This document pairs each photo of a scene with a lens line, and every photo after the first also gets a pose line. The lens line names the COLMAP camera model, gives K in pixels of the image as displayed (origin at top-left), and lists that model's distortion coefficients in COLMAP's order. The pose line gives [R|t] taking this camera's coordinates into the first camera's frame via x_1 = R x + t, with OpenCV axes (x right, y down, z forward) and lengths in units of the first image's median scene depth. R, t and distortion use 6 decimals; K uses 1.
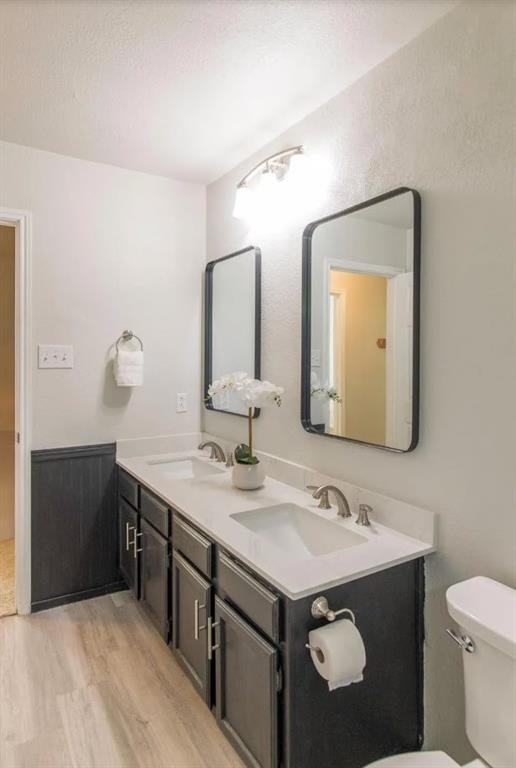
lens RADIAL K [[453.5, 0, 257.7], [0, 453.5, 359.2], [0, 0, 1]] dist [0.000587, -0.001280]
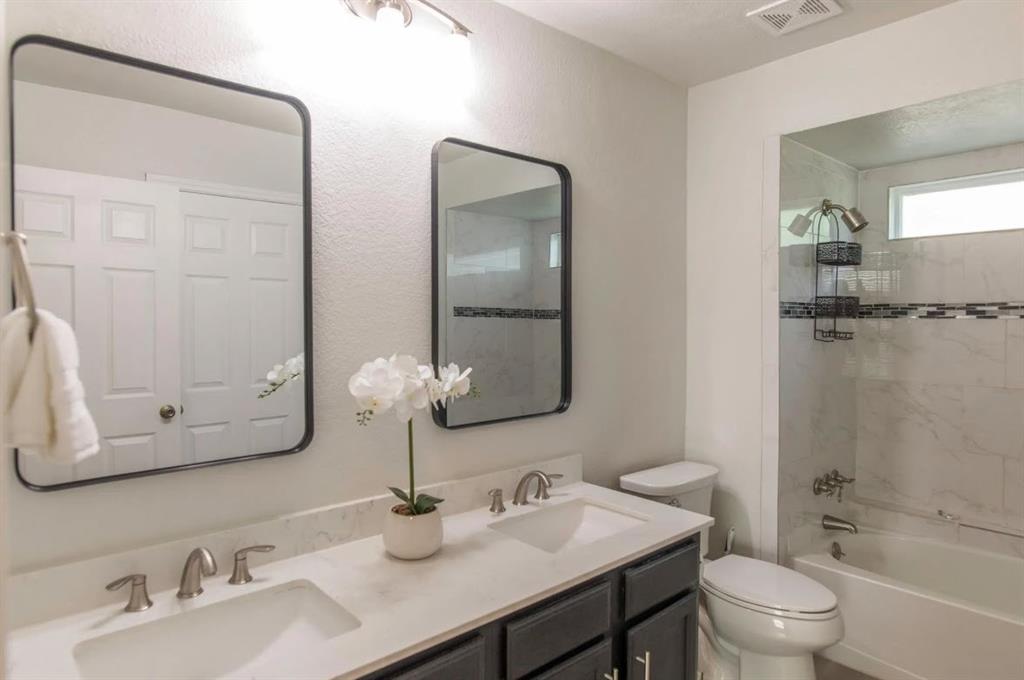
lens RADIAL K [[585.4, 0, 502.8], [0, 585.4, 328.8], [0, 0, 1]] dist [0.000277, -0.000830]
pose [[-0.171171, -0.022960, 0.984974, -0.729649], [0.004442, 0.999700, 0.024075, -0.018278], [-0.985231, 0.008496, -0.171018, 0.973515]]
